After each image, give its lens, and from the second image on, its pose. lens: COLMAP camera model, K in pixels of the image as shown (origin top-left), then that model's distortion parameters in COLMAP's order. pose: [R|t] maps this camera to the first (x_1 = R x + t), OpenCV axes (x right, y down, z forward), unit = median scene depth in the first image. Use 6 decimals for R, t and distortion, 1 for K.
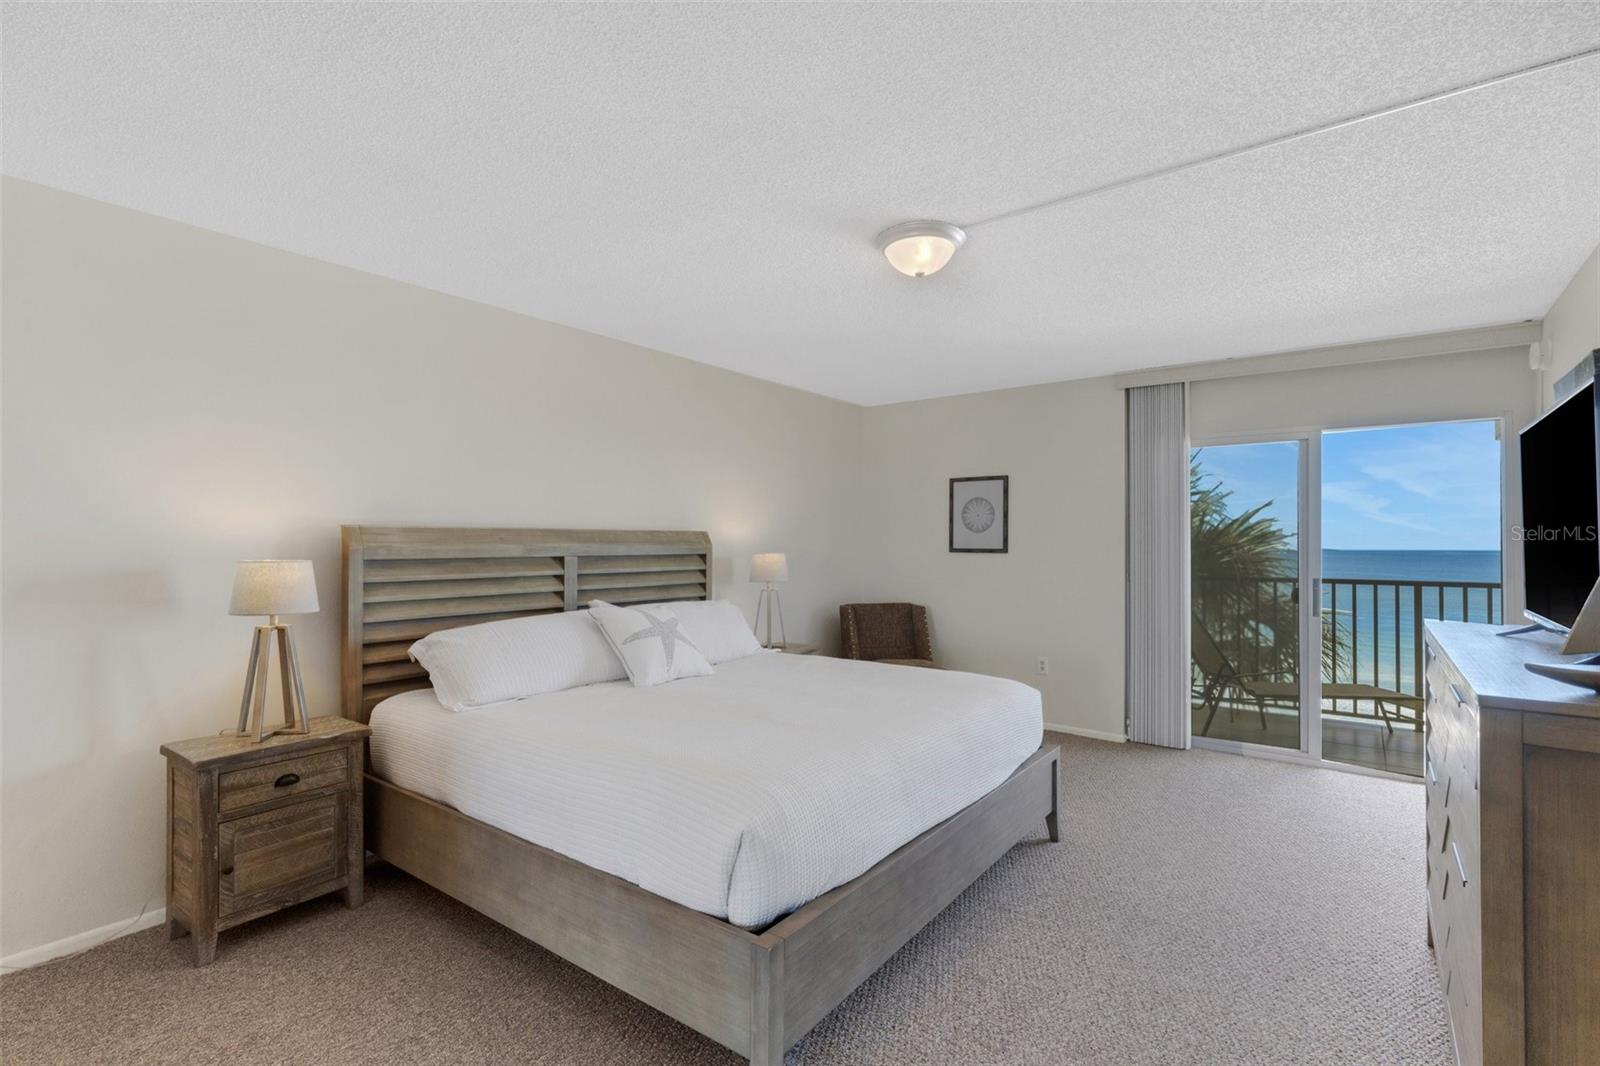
lens RADIAL K [[724.5, 0, 817.5], [0, 724.5, 542.0], [0, 0, 1]] dist [0.032056, -0.000208]
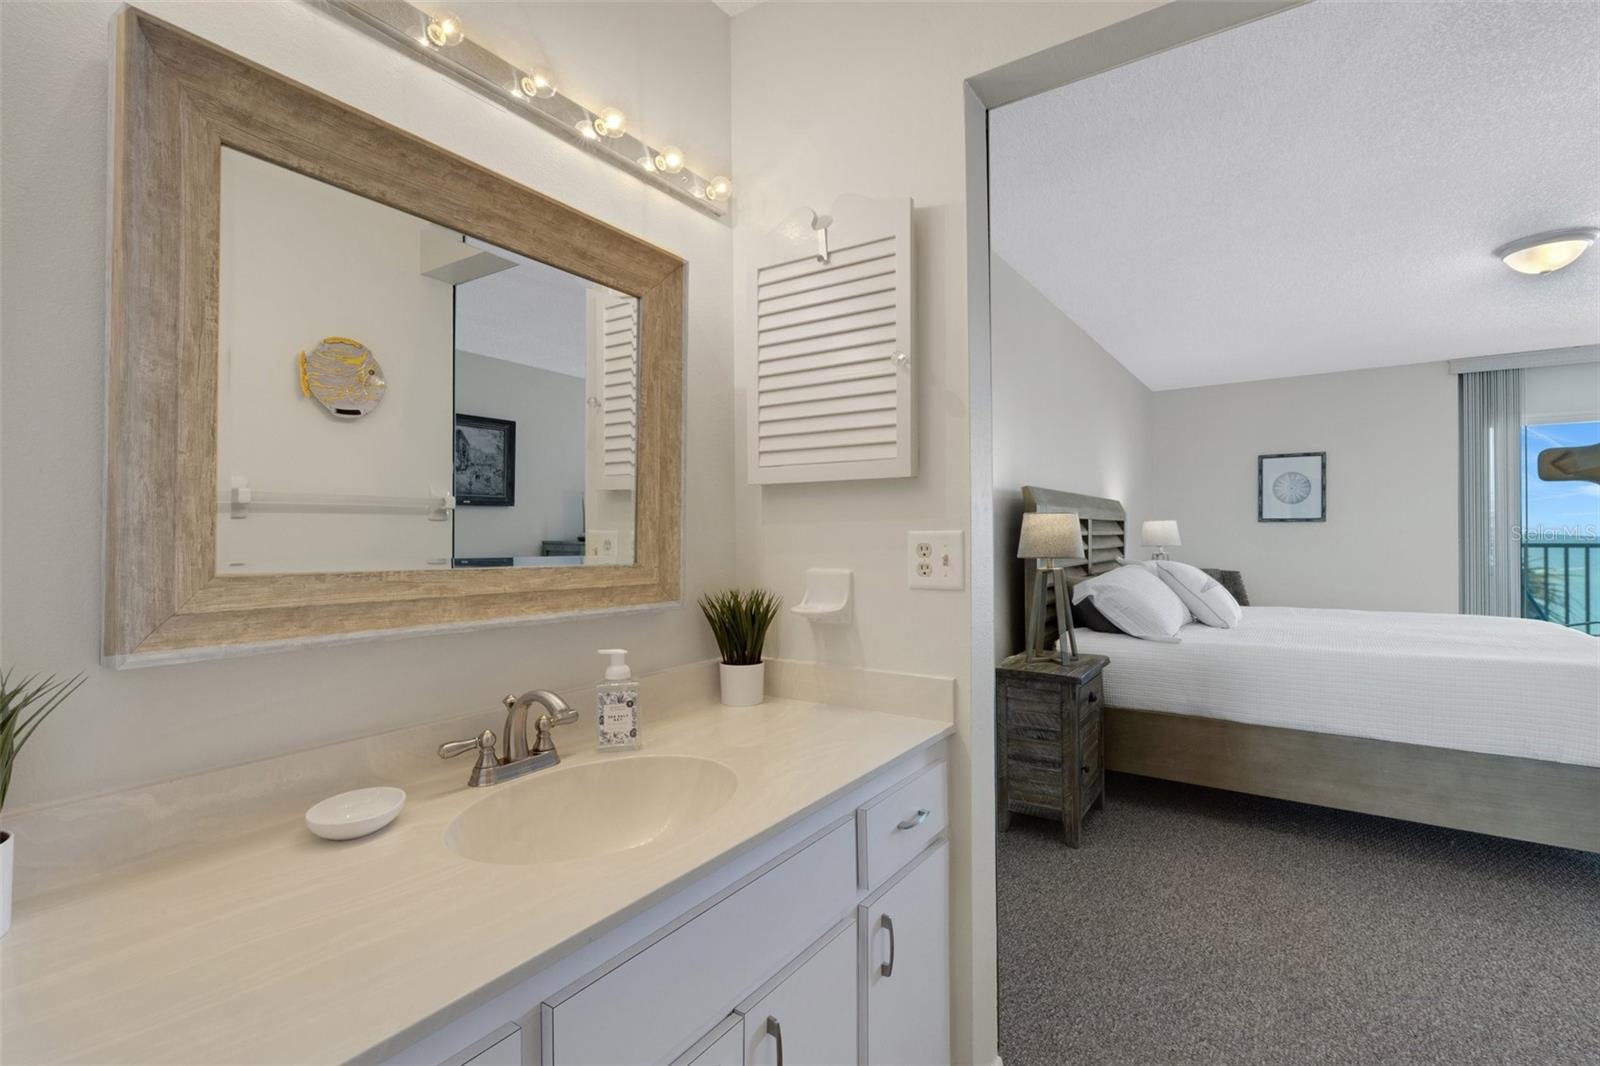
lens RADIAL K [[726.6, 0, 865.7], [0, 726.6, 525.4], [0, 0, 1]] dist [0.042662, -0.000055]
pose [[0.996088, -0.005802, 0.088173, -0.540156], [0.006429, 0.999956, -0.006827, 0.024031], [-0.088129, 0.007367, 0.996082, -0.065203]]
